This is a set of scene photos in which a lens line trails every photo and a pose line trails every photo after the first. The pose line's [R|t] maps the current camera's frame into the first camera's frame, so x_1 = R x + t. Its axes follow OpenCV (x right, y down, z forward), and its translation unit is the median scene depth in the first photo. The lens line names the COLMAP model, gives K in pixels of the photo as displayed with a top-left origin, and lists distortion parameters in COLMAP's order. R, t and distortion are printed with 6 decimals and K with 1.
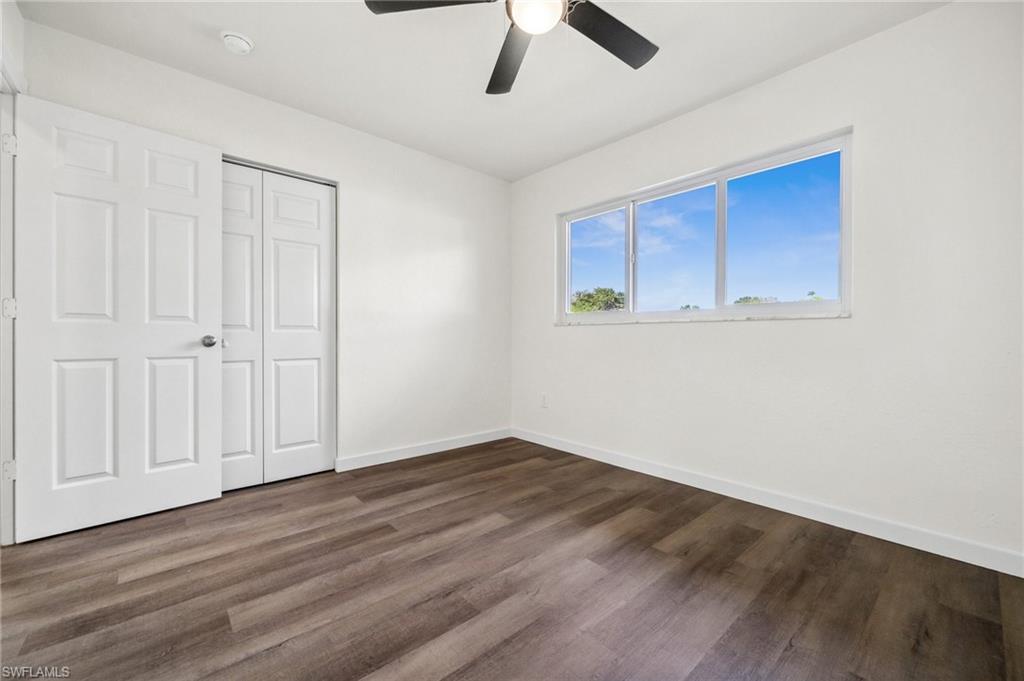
lens RADIAL K [[408.8, 0, 512.0], [0, 408.8, 340.5], [0, 0, 1]] dist [0.000521, 0.000015]
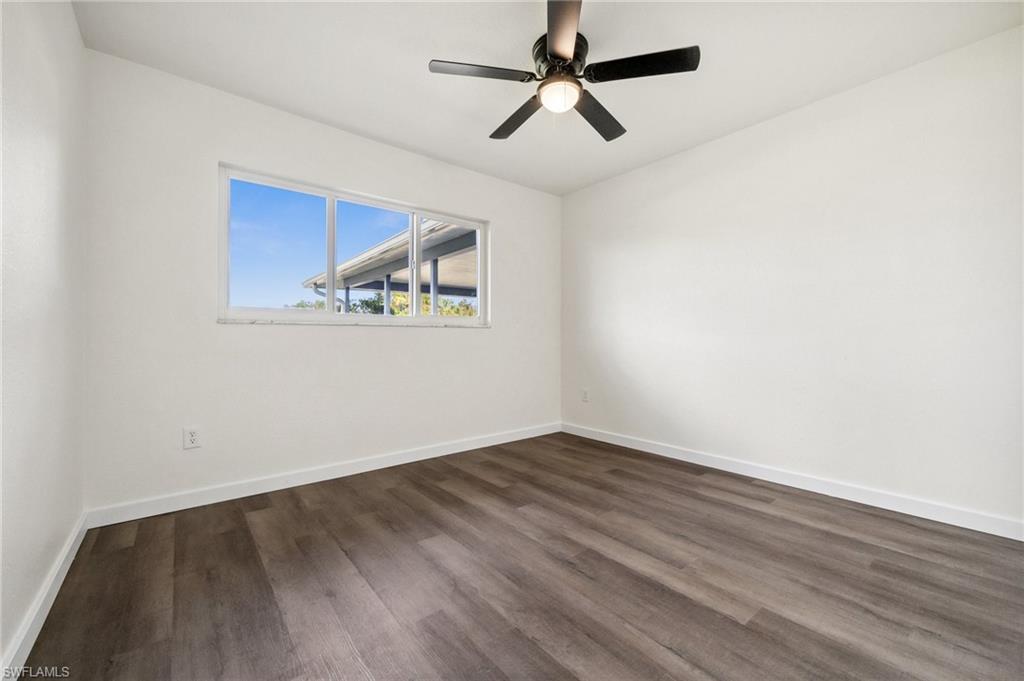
lens RADIAL K [[408.8, 0, 512.0], [0, 408.8, 340.5], [0, 0, 1]] dist [0.000521, 0.000015]
pose [[0.043647, -0.006226, 0.999028, -0.898442], [0.011937, 0.999912, 0.005709, -0.009713], [-0.998976, 0.011676, 0.043718, 0.761044]]
